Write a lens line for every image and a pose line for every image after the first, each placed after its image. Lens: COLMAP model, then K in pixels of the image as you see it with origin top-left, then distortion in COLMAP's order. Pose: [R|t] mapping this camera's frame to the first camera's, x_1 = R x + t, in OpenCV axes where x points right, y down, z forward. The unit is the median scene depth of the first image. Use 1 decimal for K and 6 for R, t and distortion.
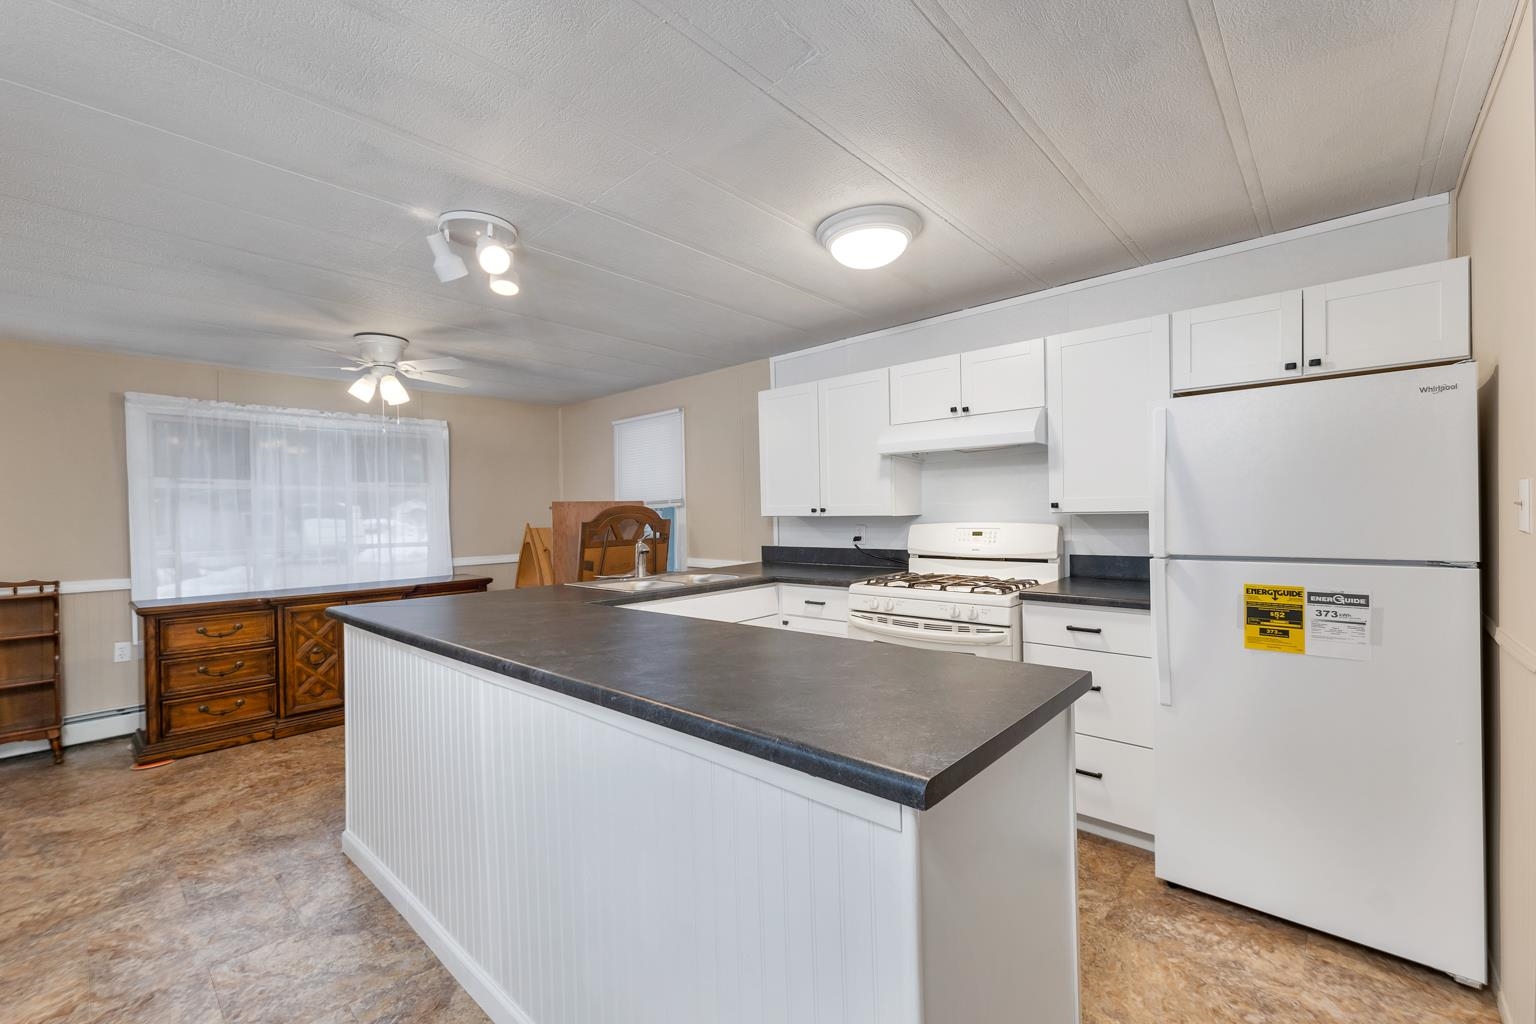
lens RADIAL K [[645.1, 0, 772.8], [0, 645.1, 516.2], [0, 0, 1]] dist [0.003137, -0.000598]
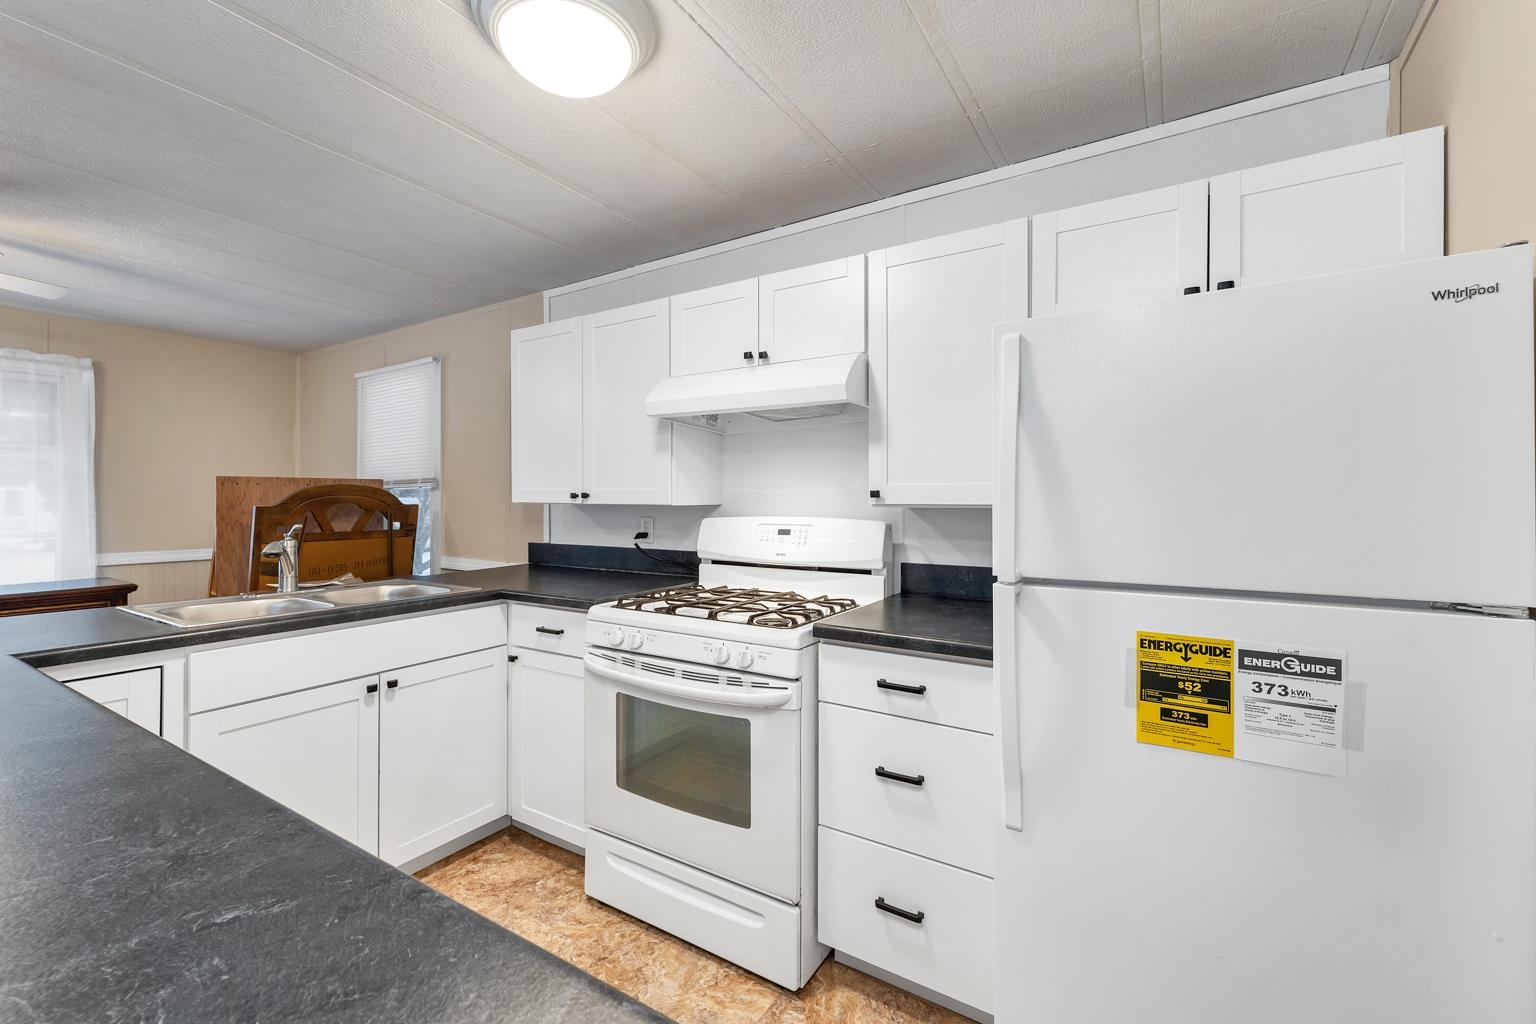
lens RADIAL K [[645.1, 0, 780.9], [0, 645.1, 495.9], [0, 0, 1]] dist [0.003137, -0.000598]
pose [[0.983716, 0.020679, 0.178536, 0.161675], [-0.018103, 0.999707, -0.016048, -0.001523], [-0.178815, 0.012555, 0.983803, 0.254768]]
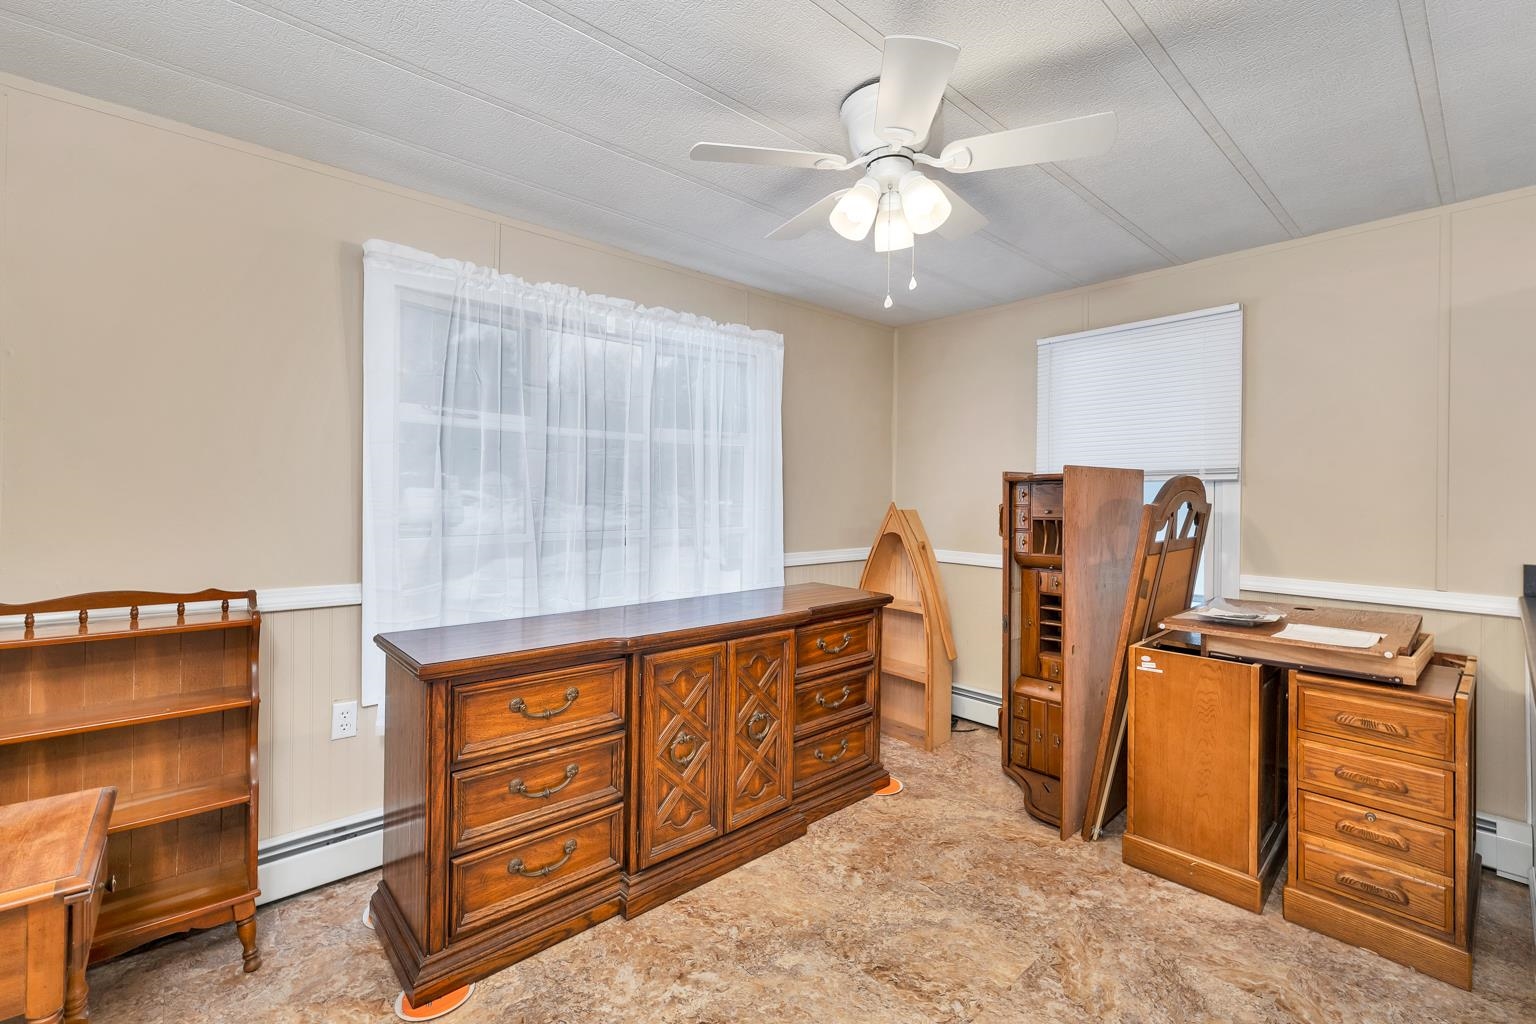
lens RADIAL K [[645.1, 0, 742.5], [0, 645.1, 493.7], [0, 0, 1]] dist [0.003137, -0.000598]
pose [[0.993543, 0.030390, -0.109309, -0.680250], [-0.030471, 0.999535, 0.000930, 0.010431], [0.109286, 0.002407, 0.994007, 0.543992]]
